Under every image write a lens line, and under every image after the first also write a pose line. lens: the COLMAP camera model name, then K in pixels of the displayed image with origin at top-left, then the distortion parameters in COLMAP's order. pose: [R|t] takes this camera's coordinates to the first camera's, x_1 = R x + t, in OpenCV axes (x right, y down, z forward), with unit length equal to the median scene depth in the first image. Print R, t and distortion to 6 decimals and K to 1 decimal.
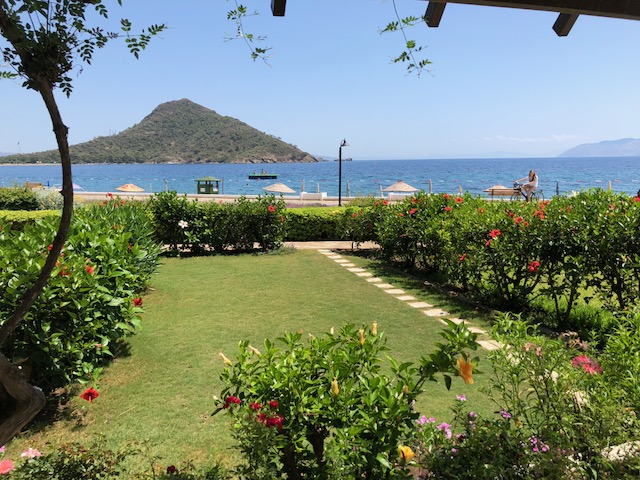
lens RADIAL K [[519.8, 0, 315.8], [0, 519.8, 234.0], [0, 0, 1]] dist [0.028003, -0.031807]
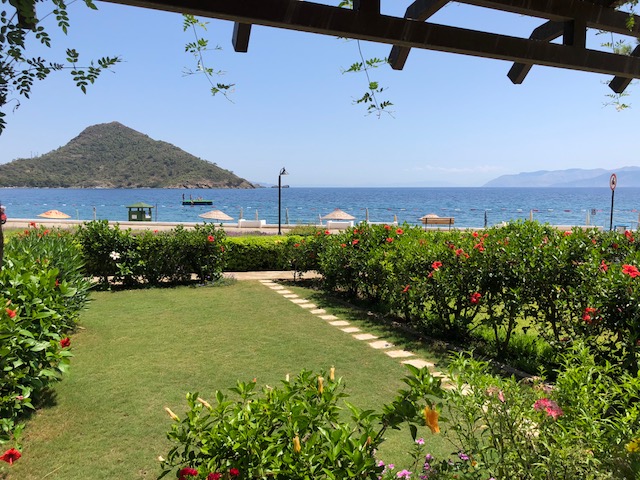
lens RADIAL K [[519.8, 0, 325.3], [0, 519.8, 236.8], [0, 0, 1]] dist [0.028003, -0.031807]
pose [[0.990339, -0.000770, 0.138663, -0.009589], [0.007090, 0.998958, -0.045092, -0.007806], [-0.138484, 0.045640, 0.989312, 0.012089]]
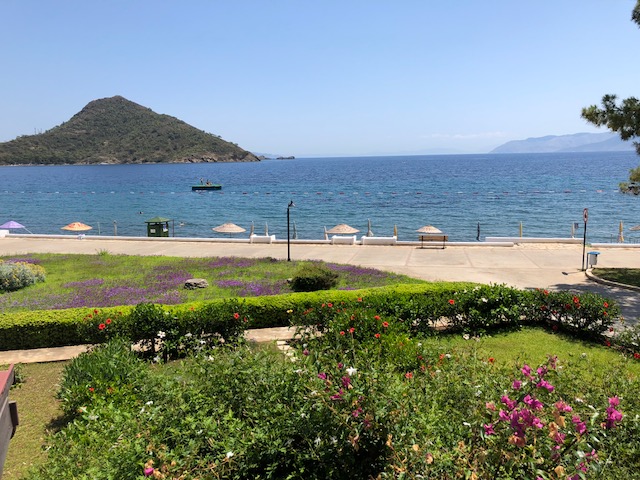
lens RADIAL K [[519.8, 0, 329.8], [0, 519.8, 233.2], [0, 0, 1]] dist [0.028003, -0.031807]
pose [[0.990681, -0.024604, 0.133960, -0.032653], [0.024245, 0.999697, 0.004312, -0.268250], [-0.134026, -0.001024, 0.990977, -0.242609]]
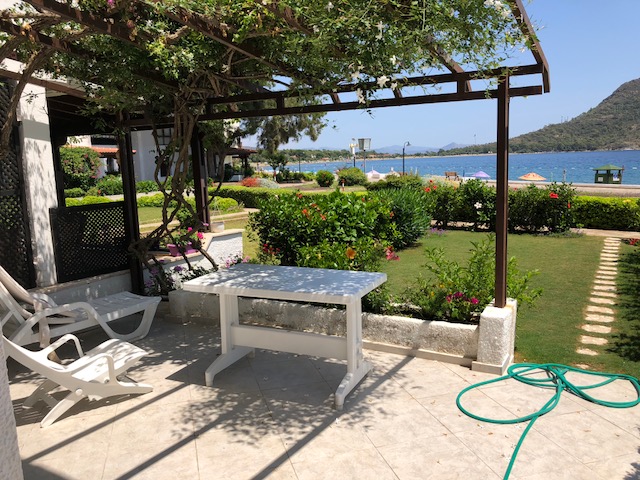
lens RADIAL K [[519.8, 0, 314.1], [0, 519.8, 242.3], [0, 0, 1]] dist [0.028003, -0.031807]
pose [[0.691549, 0.099673, -0.715420, 0.413377], [-0.073357, 0.995004, 0.067715, 0.014512], [0.718595, 0.005652, 0.695406, -0.164503]]
